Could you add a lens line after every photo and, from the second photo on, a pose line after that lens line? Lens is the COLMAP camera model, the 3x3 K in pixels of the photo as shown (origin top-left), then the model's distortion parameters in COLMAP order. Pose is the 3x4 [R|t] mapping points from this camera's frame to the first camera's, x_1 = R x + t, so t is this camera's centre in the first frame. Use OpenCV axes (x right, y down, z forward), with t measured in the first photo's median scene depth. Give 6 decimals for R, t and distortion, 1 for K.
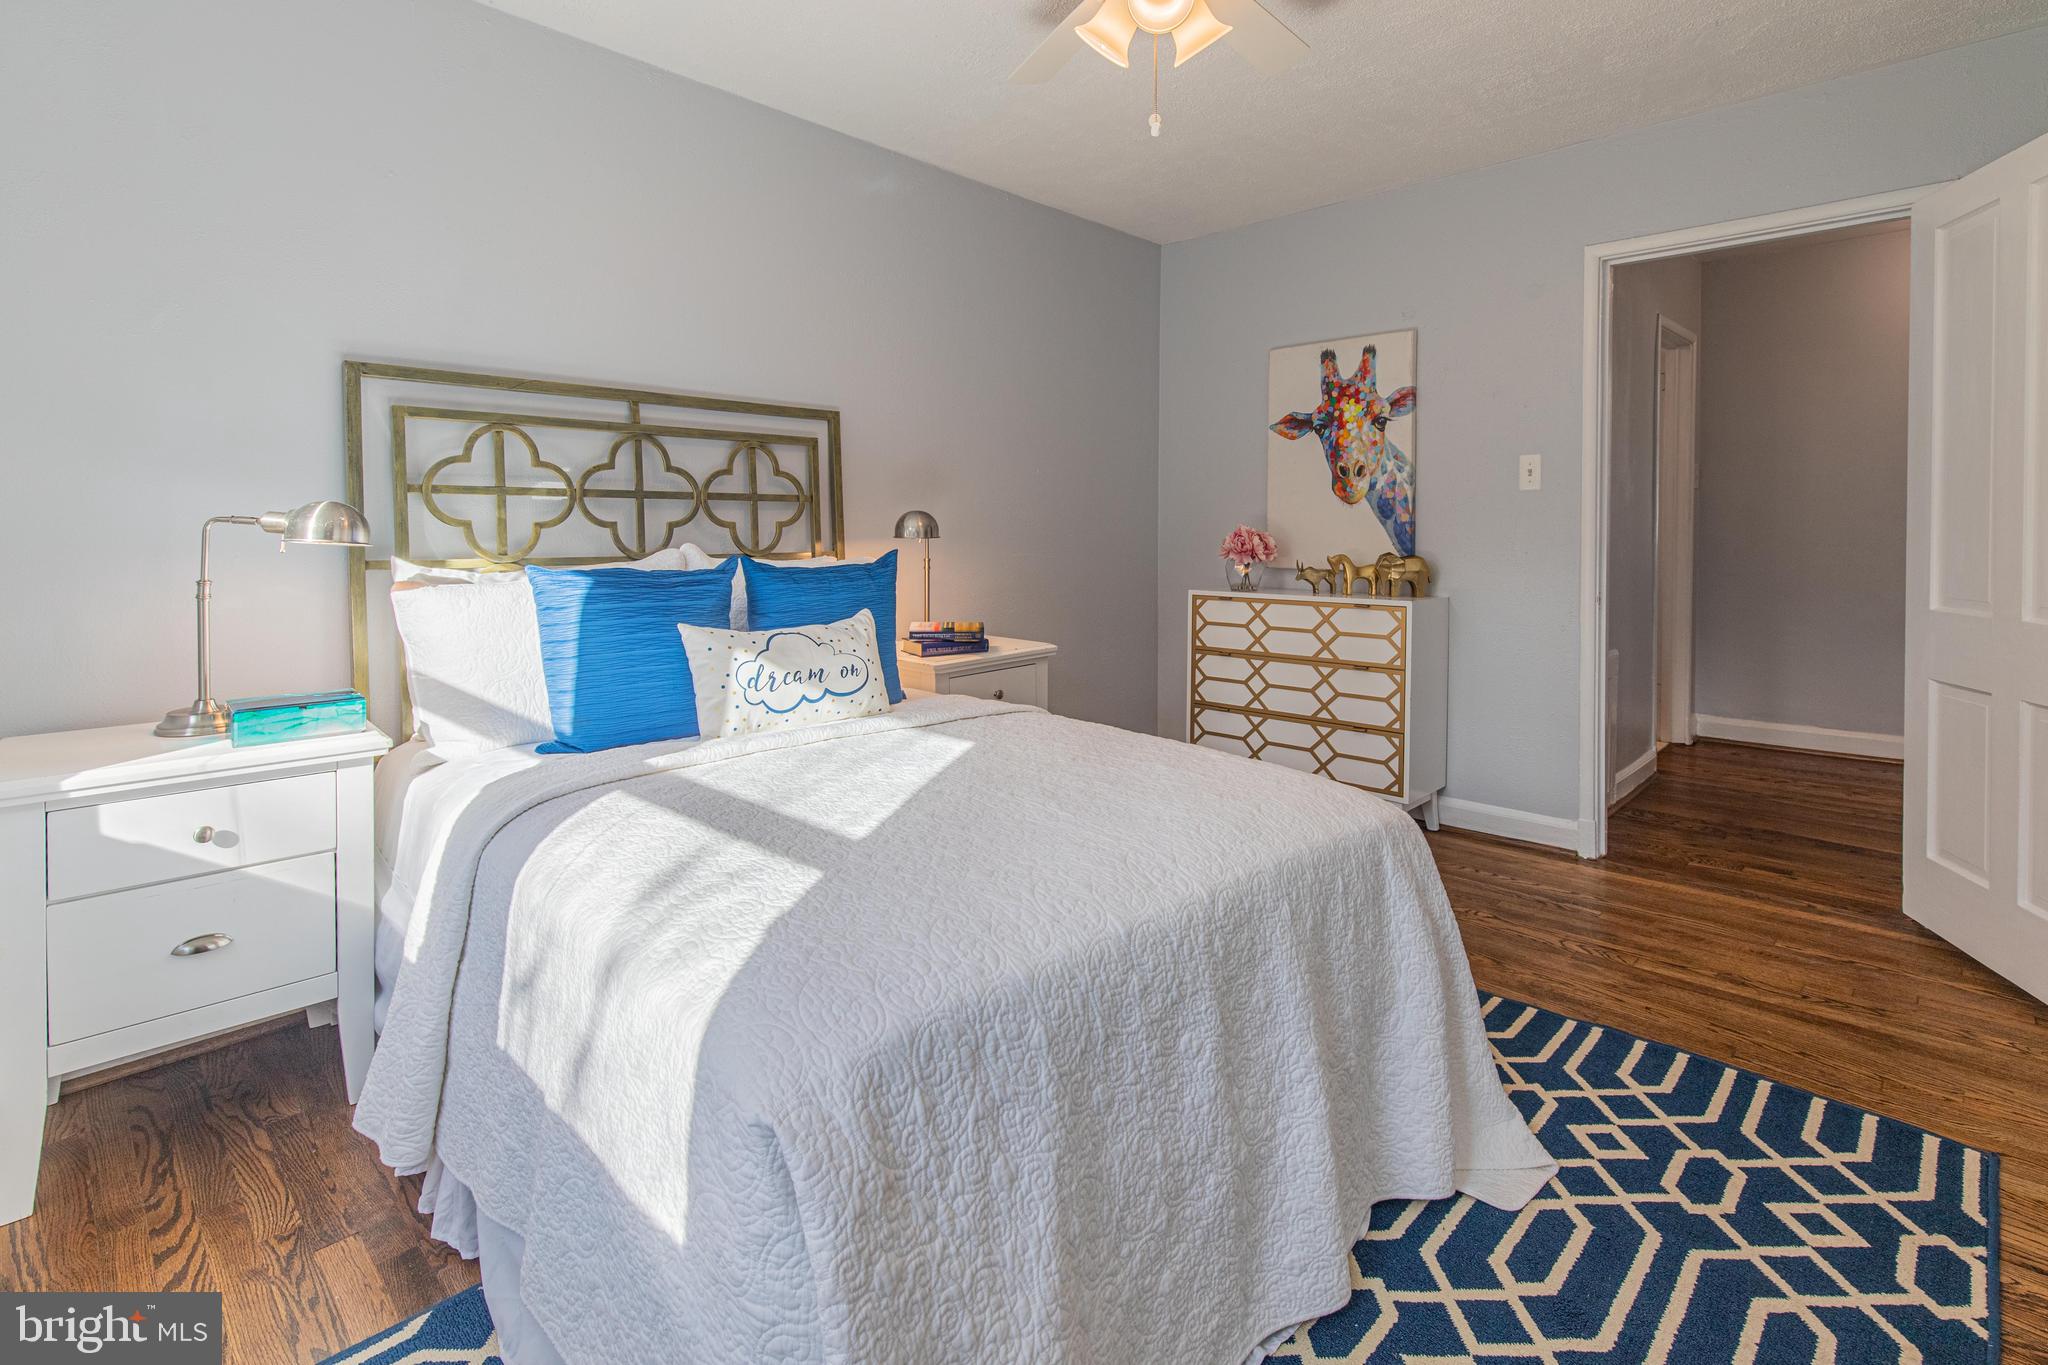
lens RADIAL K [[960.1, 0, 1001.7], [0, 960.1, 561.2], [0, 0, 1]] dist [0.004587, -0.002030]
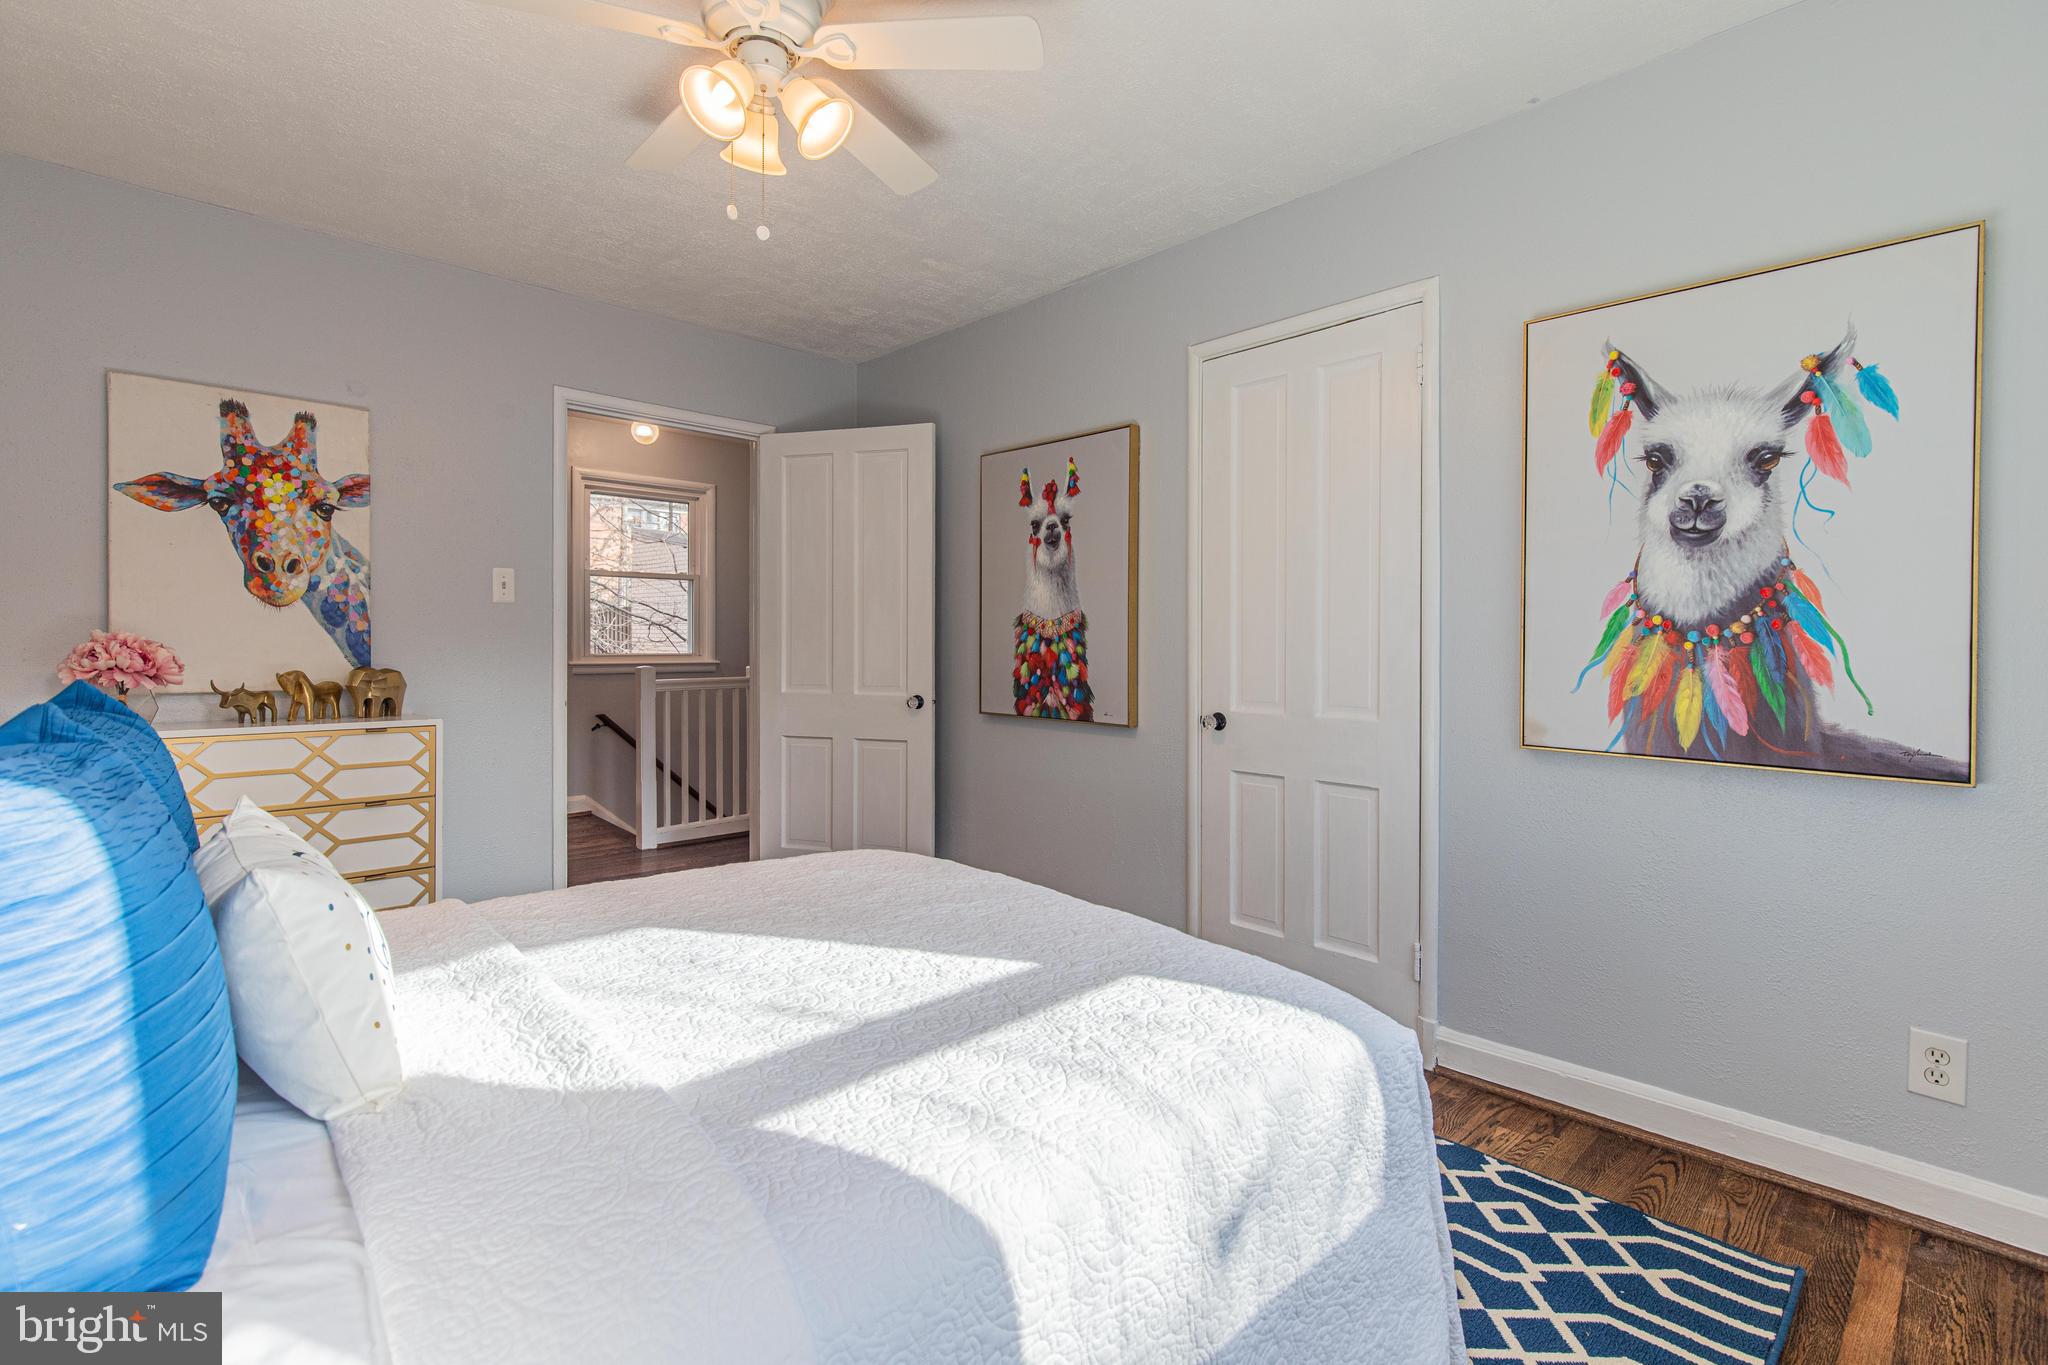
lens RADIAL K [[960.1, 0, 1026.9], [0, 960.1, 662.2], [0, 0, 1]] dist [0.004587, -0.002030]
pose [[0.015075, -0.021711, 0.999651, -0.423432], [0.023042, 0.999506, 0.021361, -0.016861], [-0.999621, 0.022712, 0.015568, 0.379785]]
